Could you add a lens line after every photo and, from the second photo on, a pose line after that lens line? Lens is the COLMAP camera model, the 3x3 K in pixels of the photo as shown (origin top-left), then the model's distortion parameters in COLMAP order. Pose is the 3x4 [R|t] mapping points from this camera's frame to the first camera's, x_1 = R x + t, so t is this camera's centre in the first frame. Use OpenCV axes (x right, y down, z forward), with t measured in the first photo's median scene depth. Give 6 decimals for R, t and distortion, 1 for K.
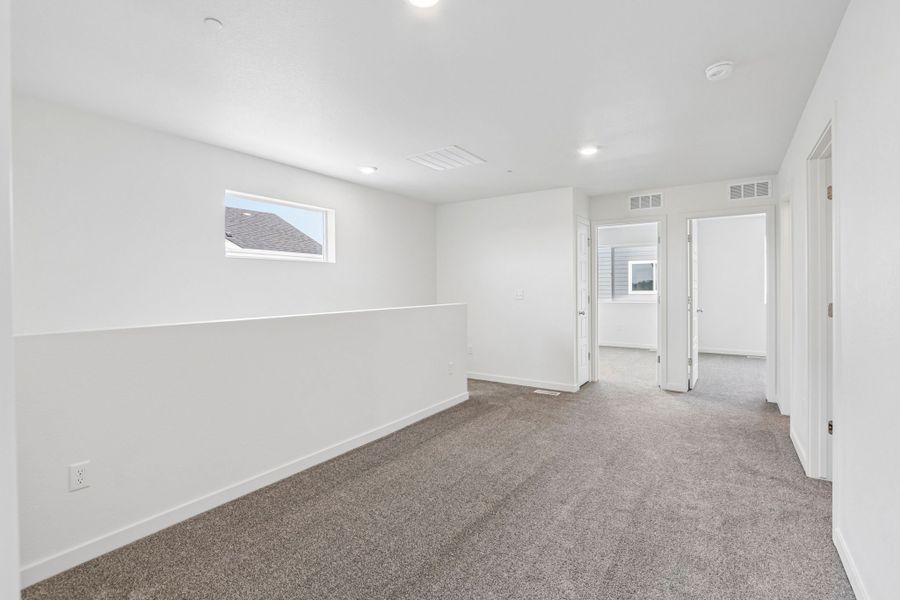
lens RADIAL K [[414.5, 0, 448.1], [0, 414.5, 297.5], [0, 0, 1]] dist [-0.003706, -0.000667]
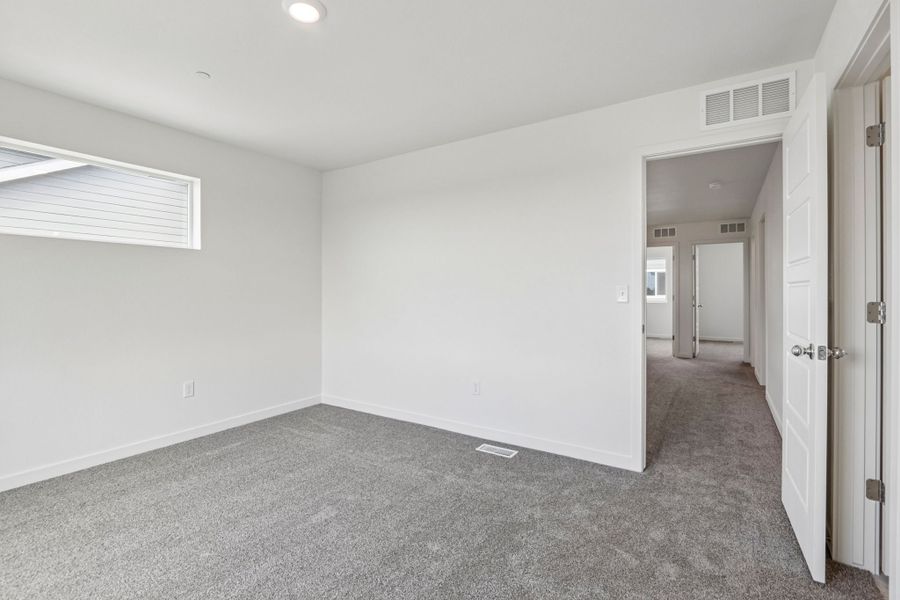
lens RADIAL K [[414.5, 0, 447.0], [0, 414.5, 297.3], [0, 0, 1]] dist [-0.003706, -0.000667]
pose [[0.999907, 0.002389, 0.013445, -0.346877], [-0.002311, 0.999980, -0.005822, 0.014317], [-0.013458, 0.005790, 0.999893, -0.510228]]
